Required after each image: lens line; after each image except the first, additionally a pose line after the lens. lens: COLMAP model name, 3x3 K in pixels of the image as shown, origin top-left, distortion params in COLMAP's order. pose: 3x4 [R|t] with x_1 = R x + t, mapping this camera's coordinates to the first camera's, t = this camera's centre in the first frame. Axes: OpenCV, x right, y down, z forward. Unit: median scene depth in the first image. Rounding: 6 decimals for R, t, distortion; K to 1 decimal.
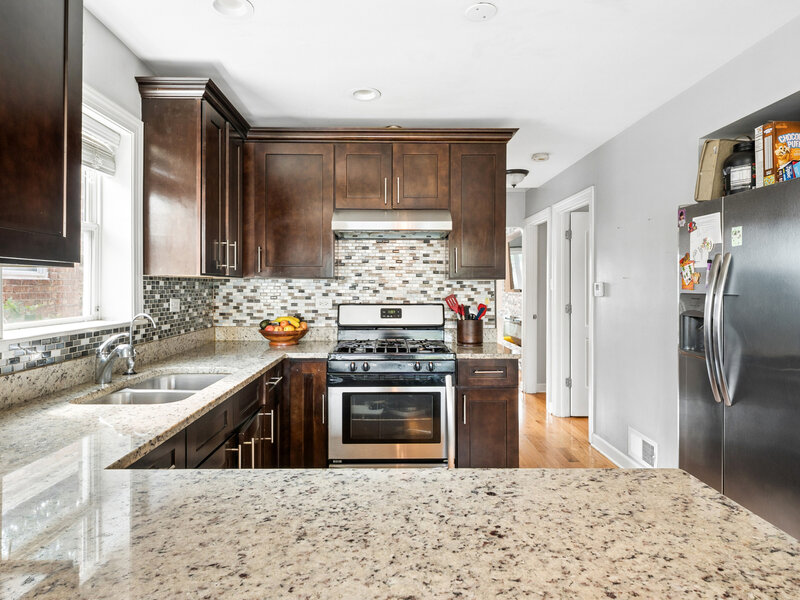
lens RADIAL K [[476.7, 0, 391.0], [0, 476.7, 282.1], [0, 0, 1]] dist [0.008405, -0.001788]
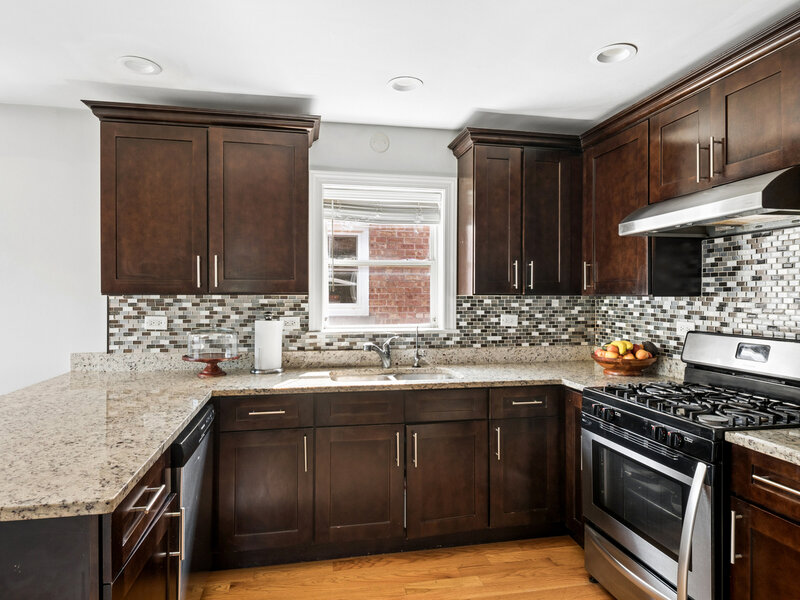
lens RADIAL K [[481.8, 0, 394.4], [0, 481.8, 300.1], [0, 0, 1]] dist [0.010139, -0.001111]
pose [[0.180206, 0.008005, -0.983596, 0.527562], [0.008850, 0.999913, 0.009759, -0.011577], [0.983589, -0.010463, 0.180120, 0.432881]]
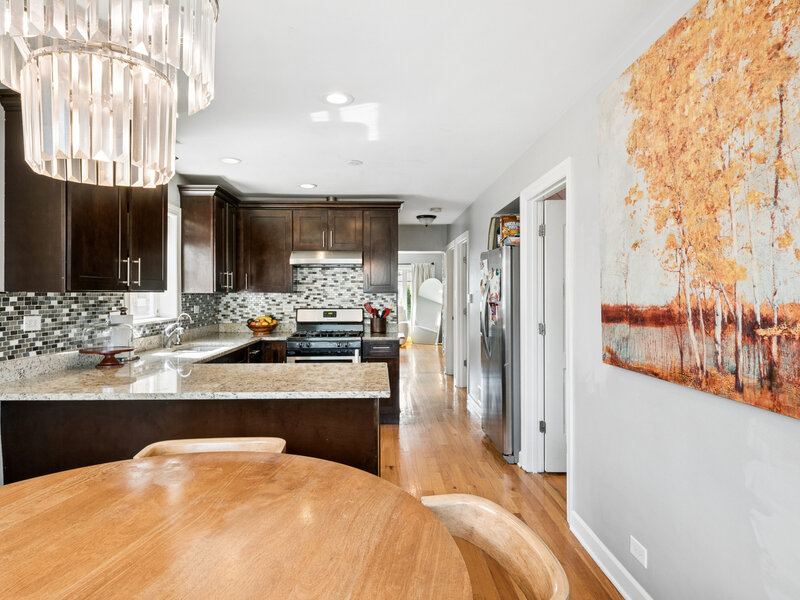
lens RADIAL K [[476.7, 0, 391.0], [0, 476.7, 282.1], [0, 0, 1]] dist [0.008405, -0.001788]
pose [[0.999910, -0.003689, 0.012881, 0.183670], [0.003854, 0.999910, -0.012812, -0.020705], [-0.012833, 0.012860, 0.999835, -0.595900]]
